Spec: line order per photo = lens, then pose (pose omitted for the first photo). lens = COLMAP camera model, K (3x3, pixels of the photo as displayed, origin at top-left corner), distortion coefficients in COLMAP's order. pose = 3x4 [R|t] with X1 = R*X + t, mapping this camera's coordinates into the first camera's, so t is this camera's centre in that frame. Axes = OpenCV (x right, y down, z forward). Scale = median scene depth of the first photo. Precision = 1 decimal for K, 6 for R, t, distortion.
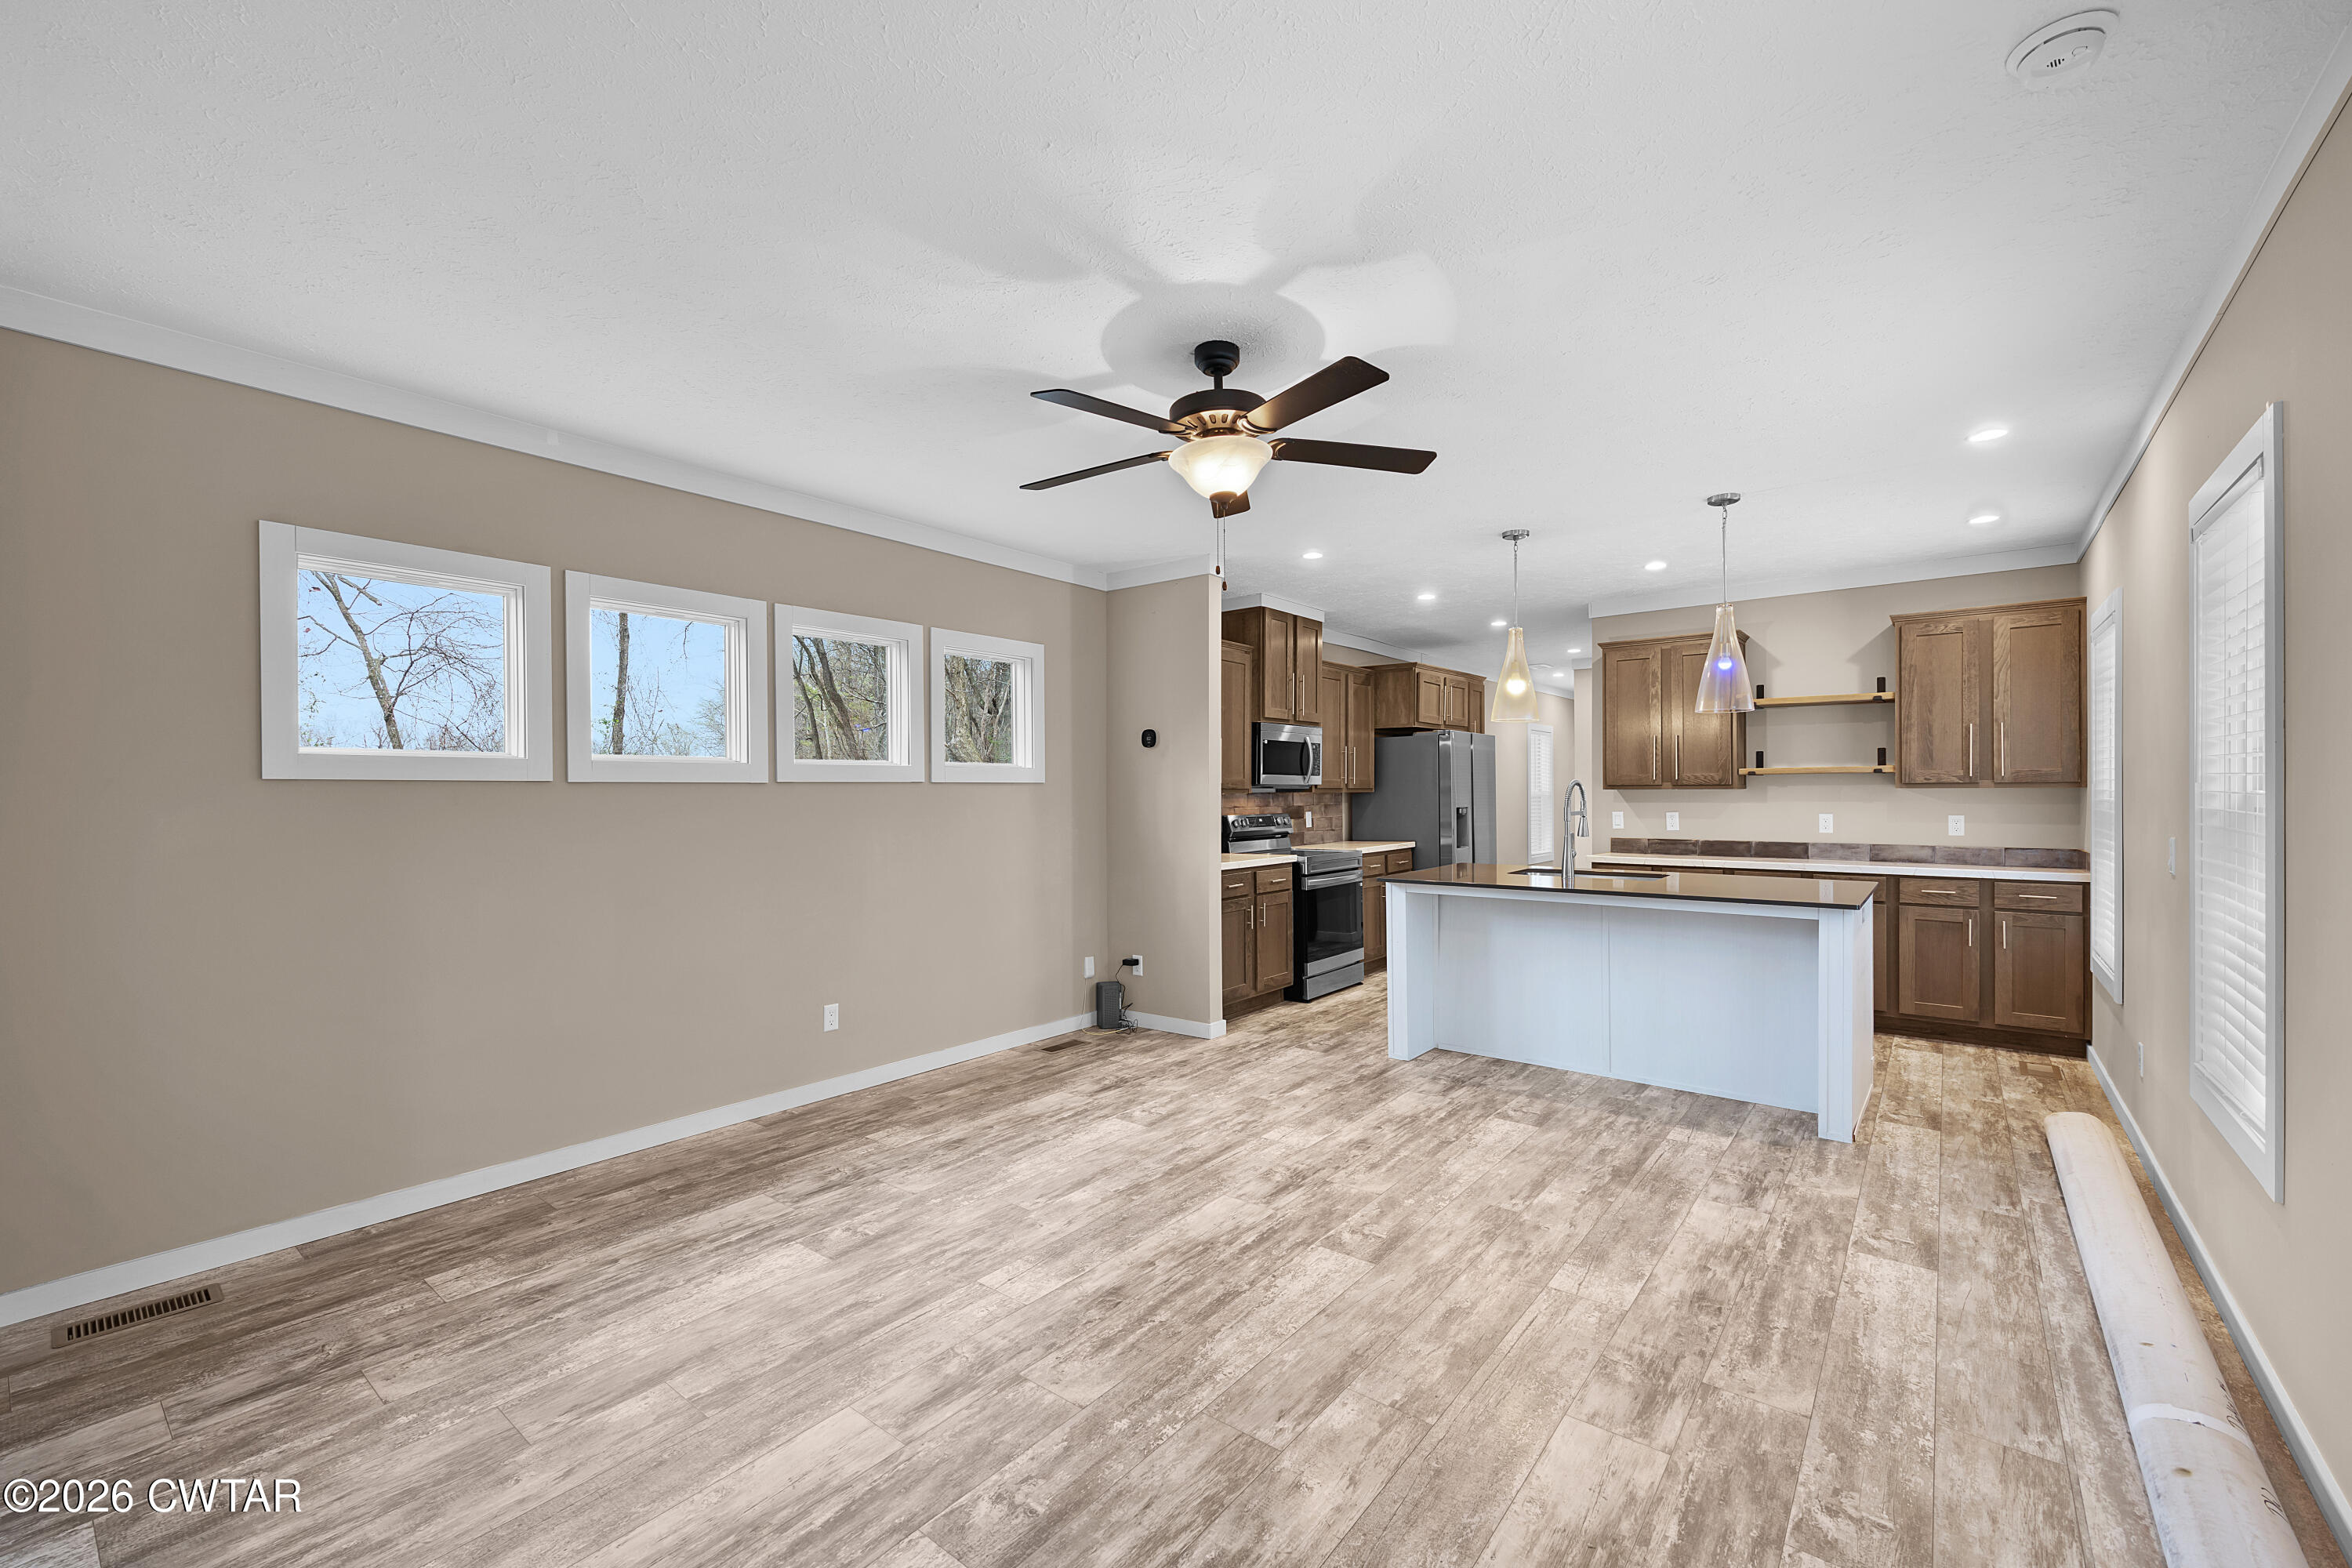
lens RADIAL K [[953.8, 0, 1181.8], [0, 953.8, 792.3], [0, 0, 1]] dist [-0.001692, -0.000039]
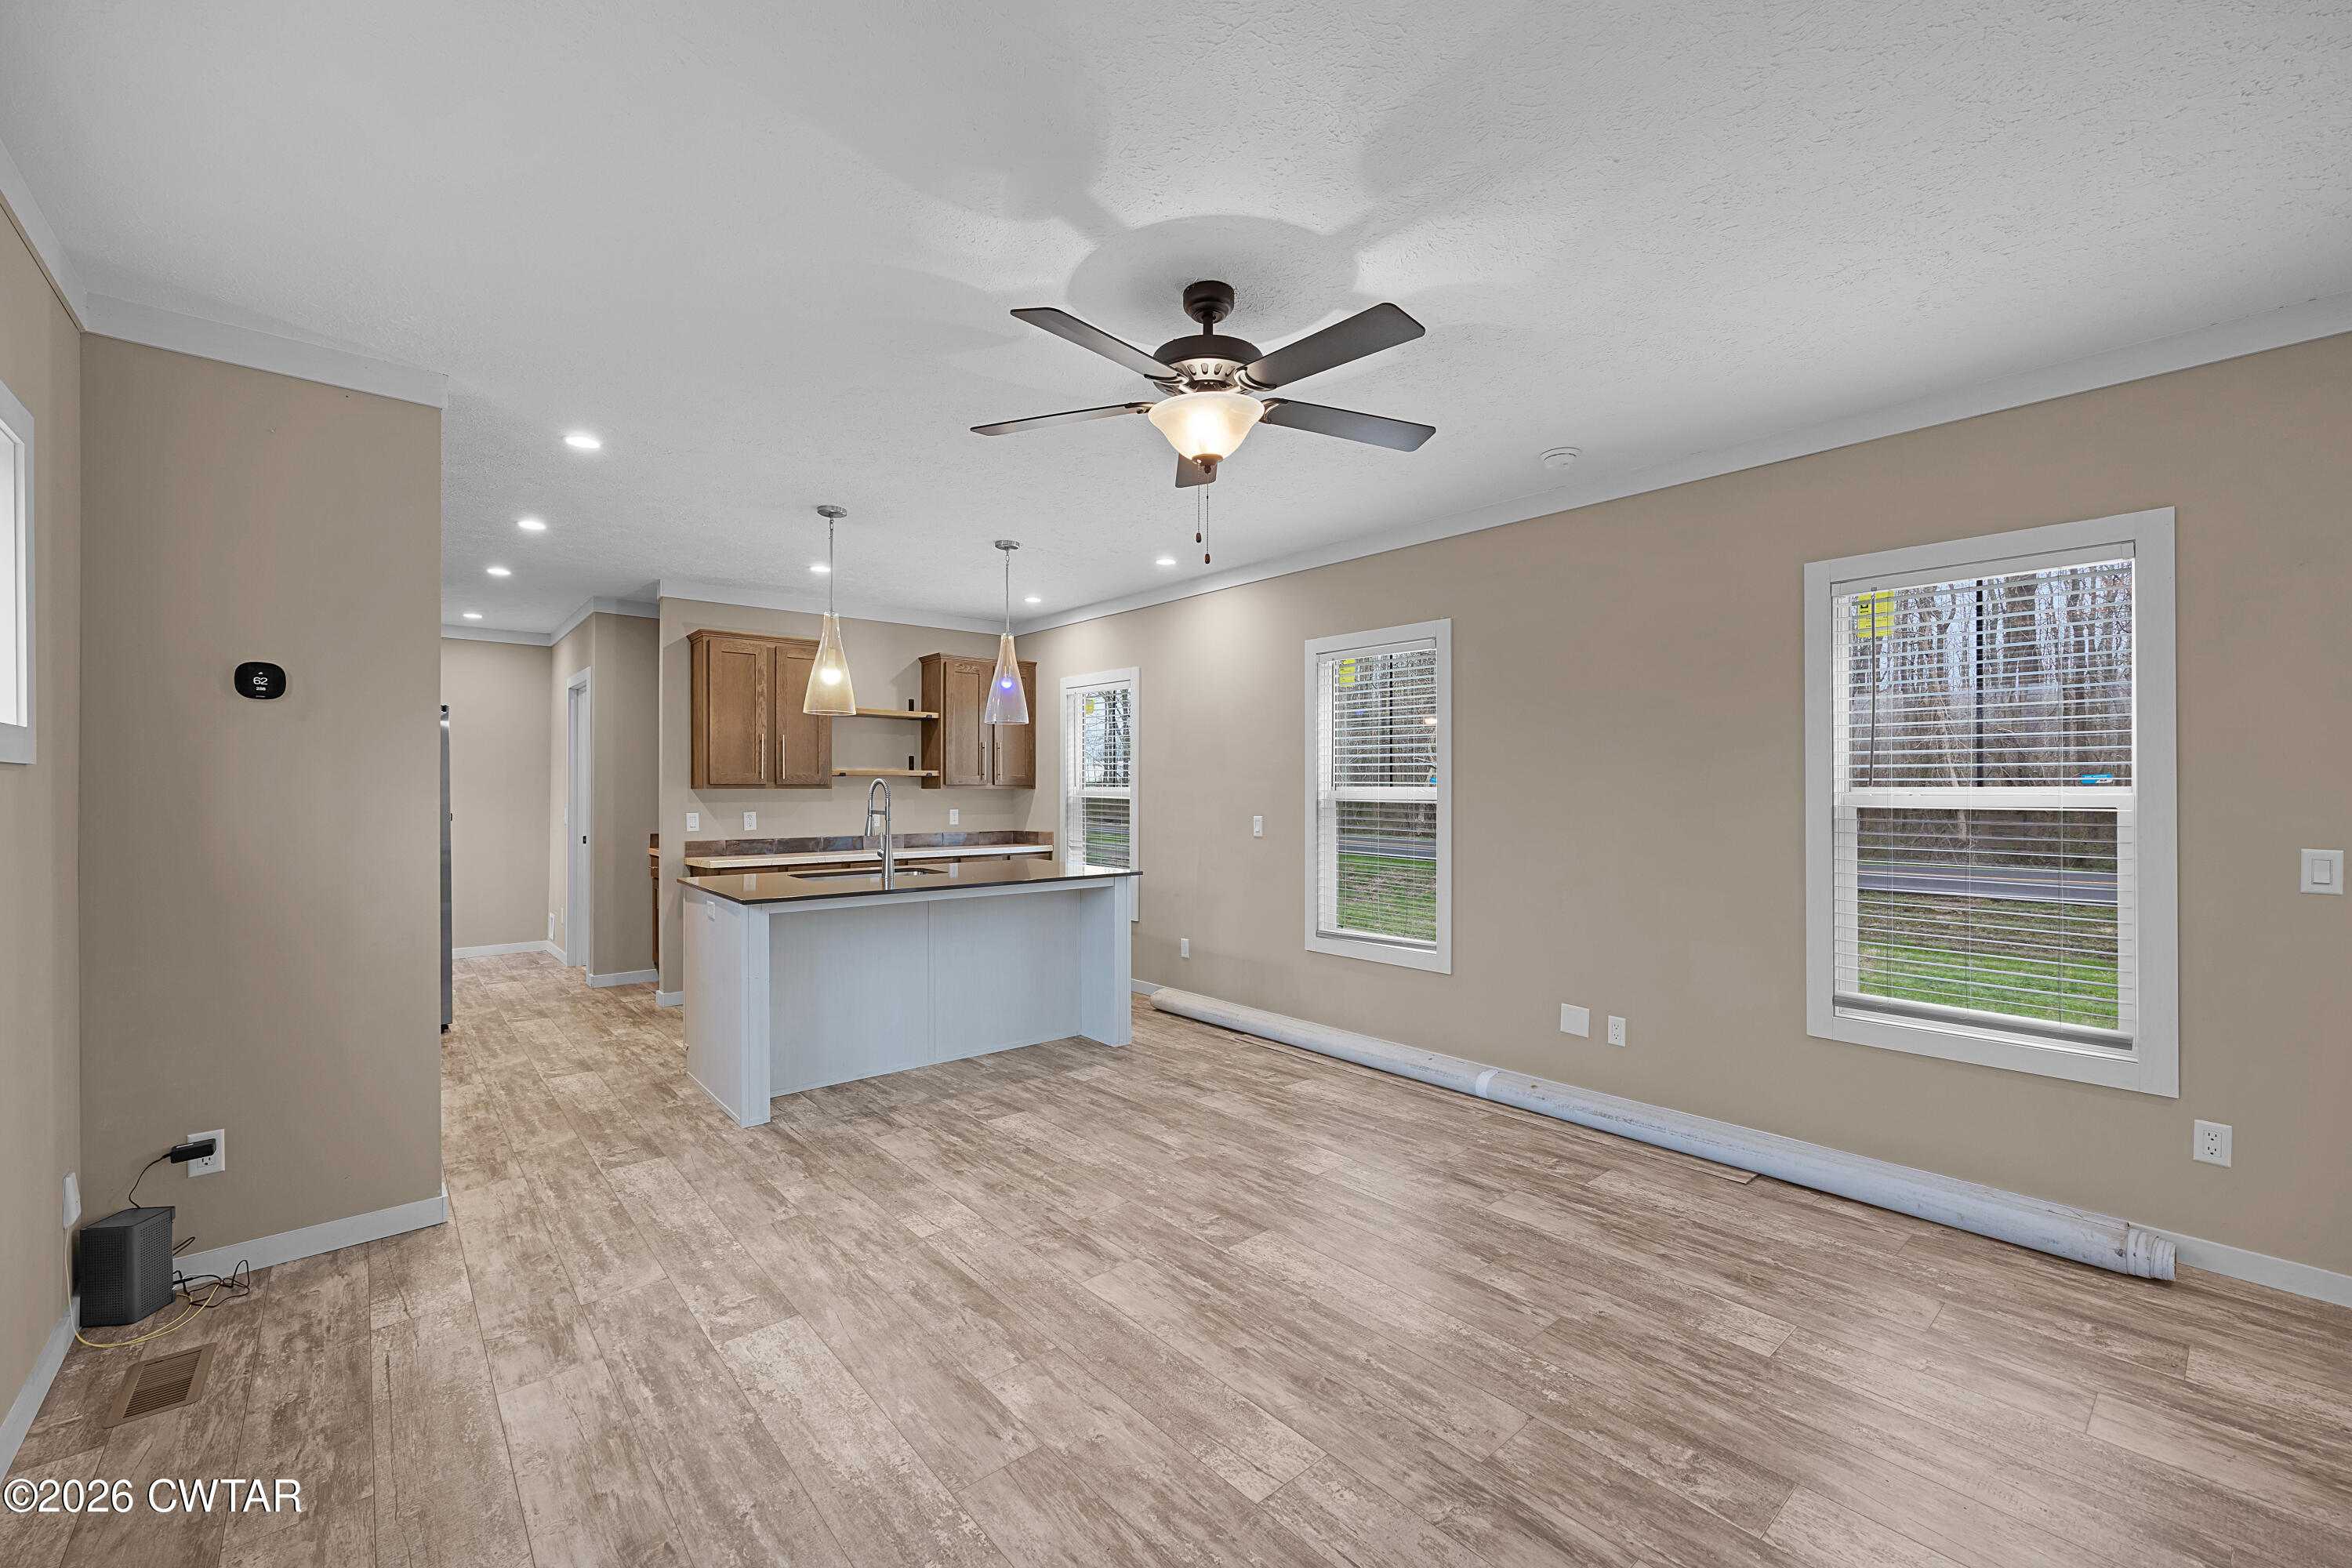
lens RADIAL K [[952.7, 0, 1168.9], [0, 952.7, 784.6], [0, 0, 1]] dist [0.001593, 0.000183]
pose [[0.192206, 0.009341, 0.981310, -0.432636], [-0.000237, 0.999955, -0.009472, 0.002096], [-0.981355, 0.001588, 0.192200, 0.445915]]
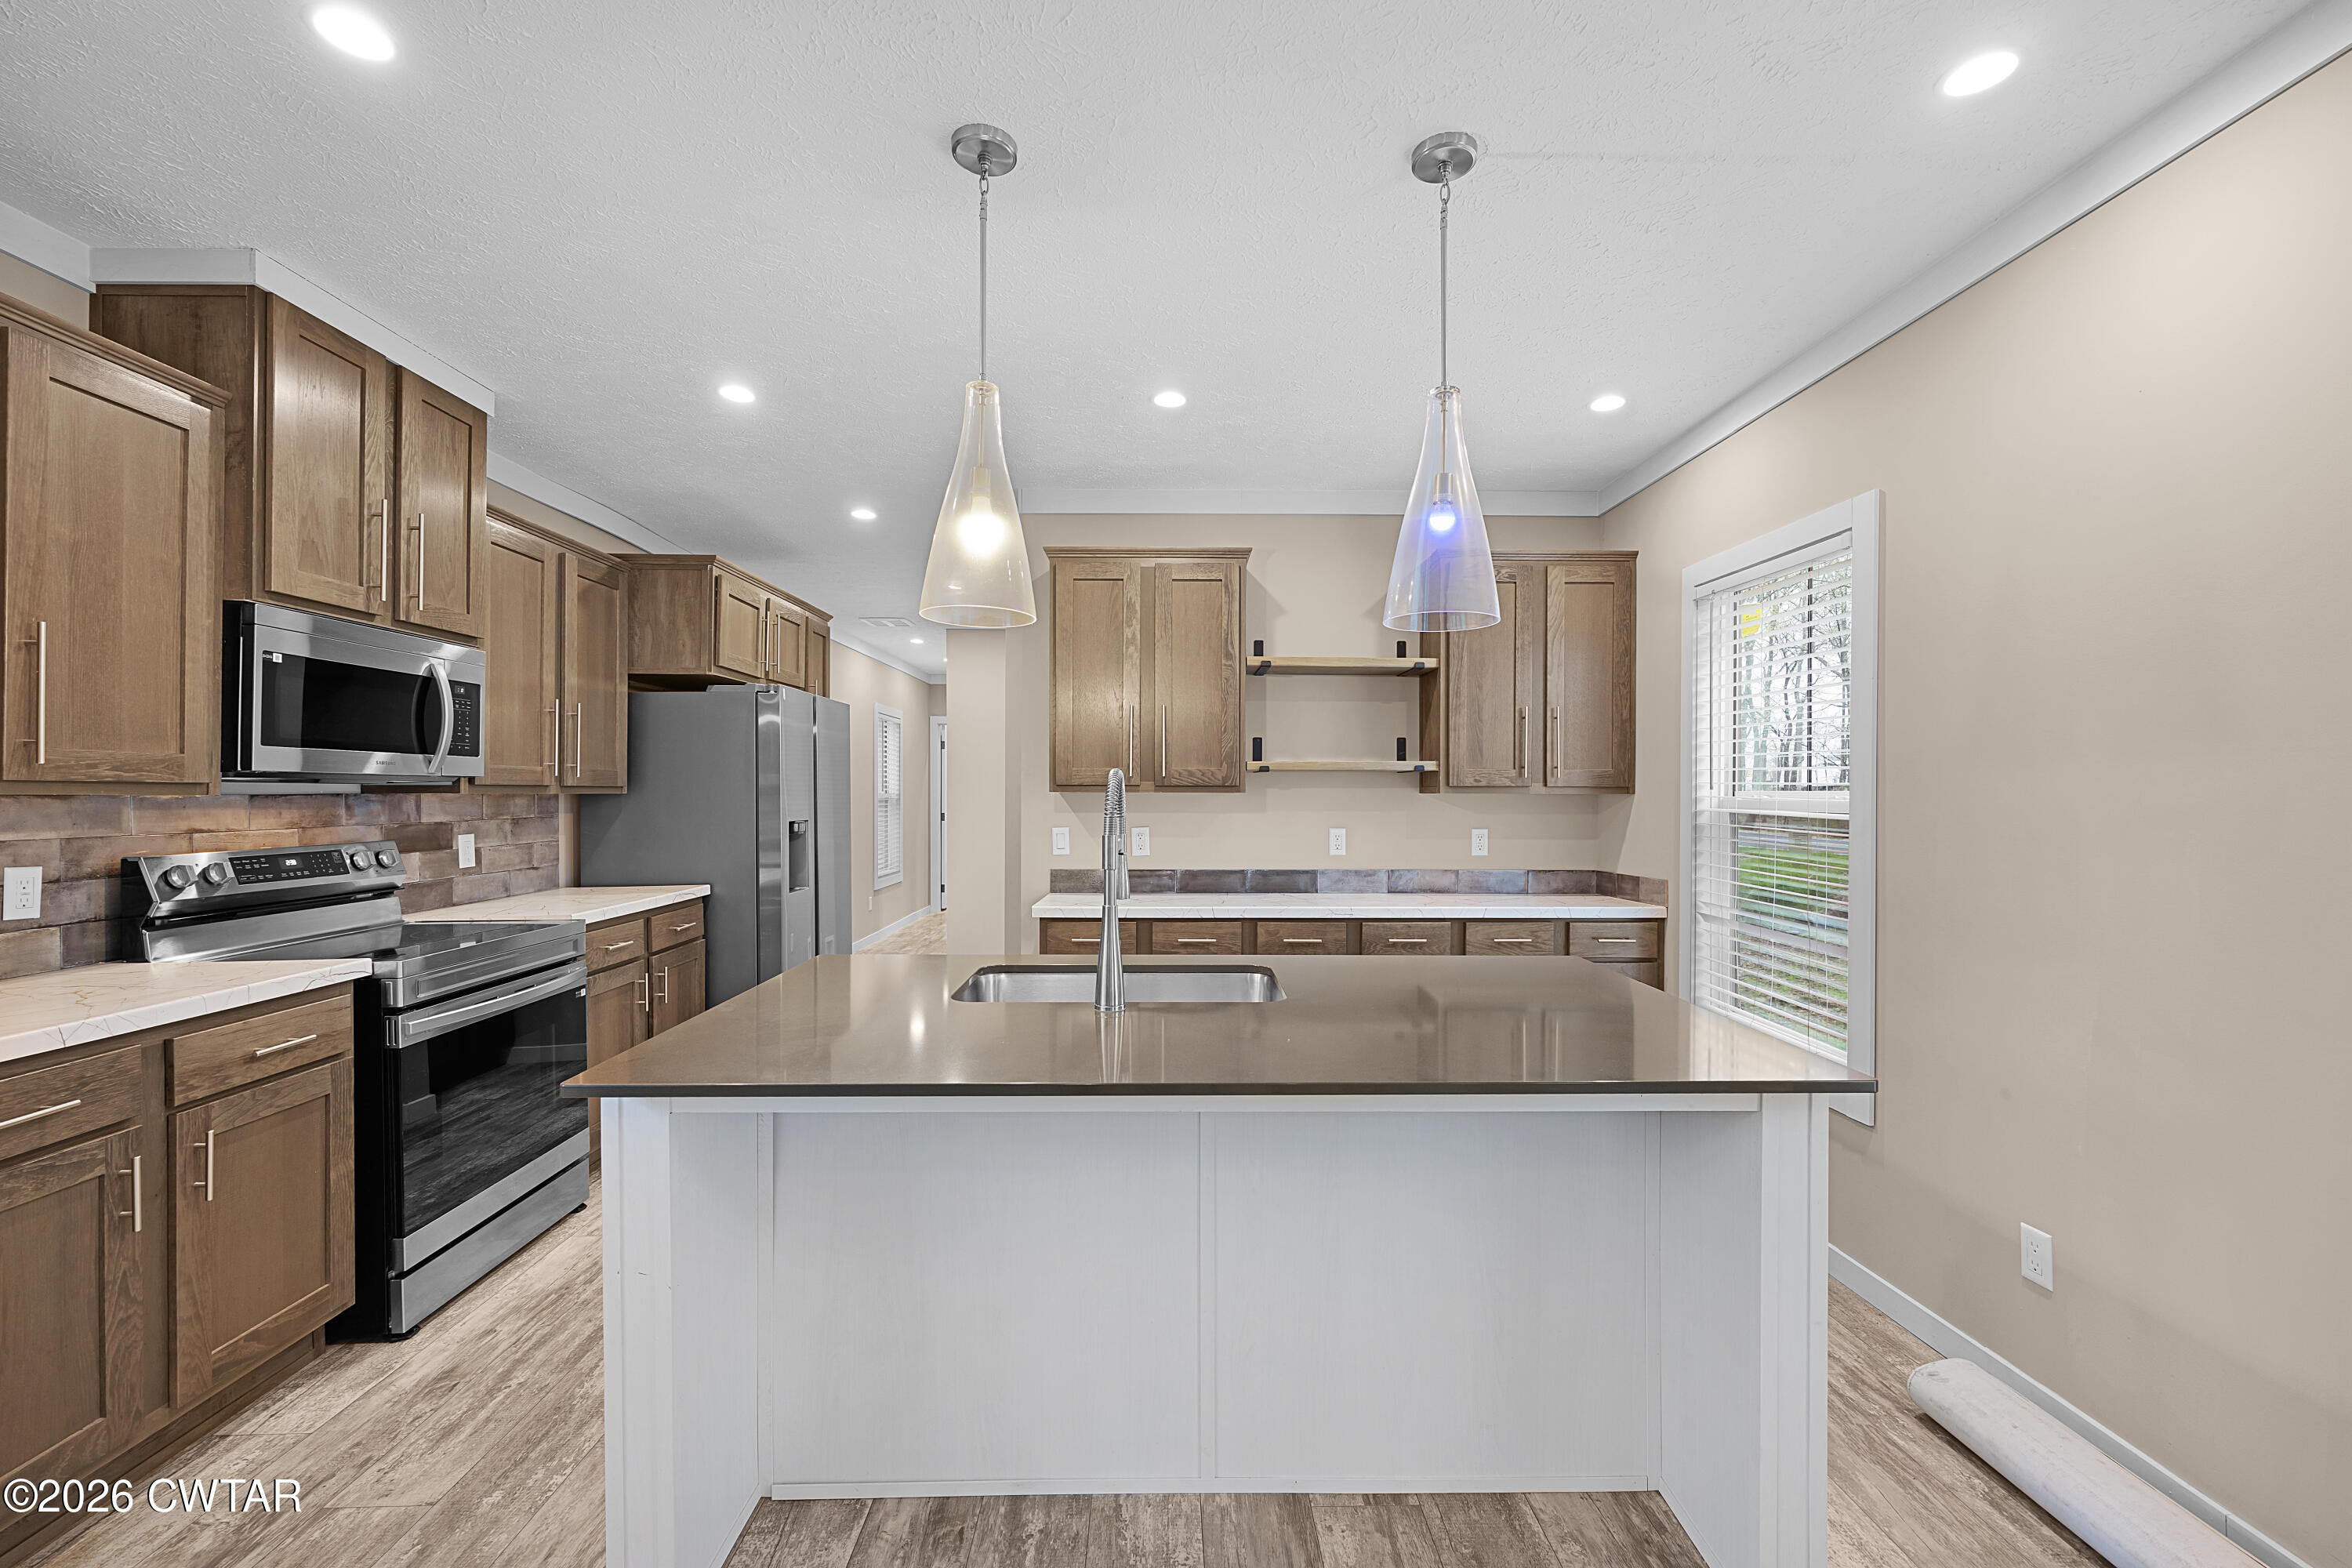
lens RADIAL K [[946.8, 0, 1180.4], [0, 946.8, 797.4], [0, 0, 1]] dist [0.000688, 0.000076]
pose [[0.766397, 0.002780, 0.642361, 0.141461], [-0.005814, 0.999980, 0.002609, -0.001652], [-0.642341, -0.005734, 0.766398, 0.568962]]
